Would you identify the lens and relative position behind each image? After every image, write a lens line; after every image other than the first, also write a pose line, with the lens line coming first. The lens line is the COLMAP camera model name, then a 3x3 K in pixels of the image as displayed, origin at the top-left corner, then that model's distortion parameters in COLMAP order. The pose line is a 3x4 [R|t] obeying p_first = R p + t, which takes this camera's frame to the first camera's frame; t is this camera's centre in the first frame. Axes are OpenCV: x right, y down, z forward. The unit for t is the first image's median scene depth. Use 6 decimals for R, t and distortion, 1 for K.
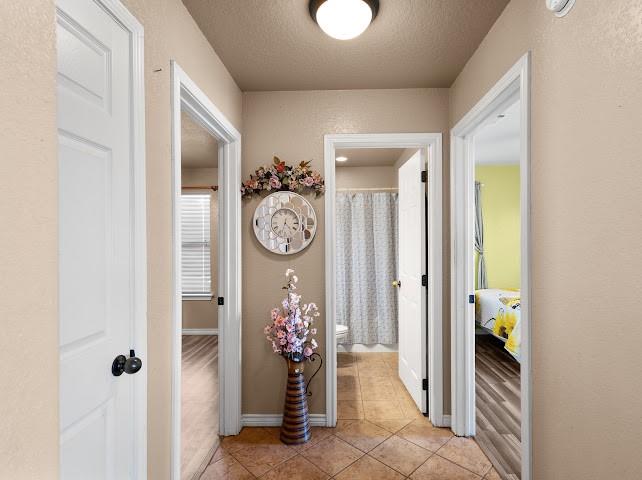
lens RADIAL K [[333.2, 0, 335.4], [0, 333.2, 240.9], [0, 0, 1]] dist [-0.001371, 0.001498]
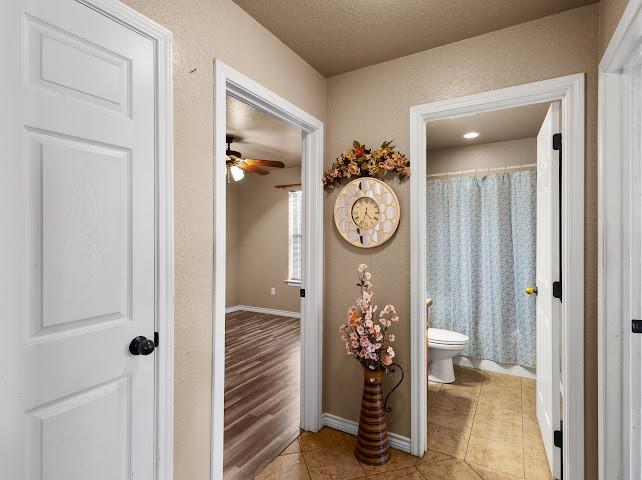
lens RADIAL K [[335.7, 0, 323.2], [0, 335.7, 232.4], [0, 0, 1]] dist [0.004223, 0.000989]
pose [[0.872848, 0.002447, -0.487987, 0.194483], [-0.003183, 0.999995, -0.000680, 0.000215], [0.487983, 0.002147, 0.872851, 0.151330]]
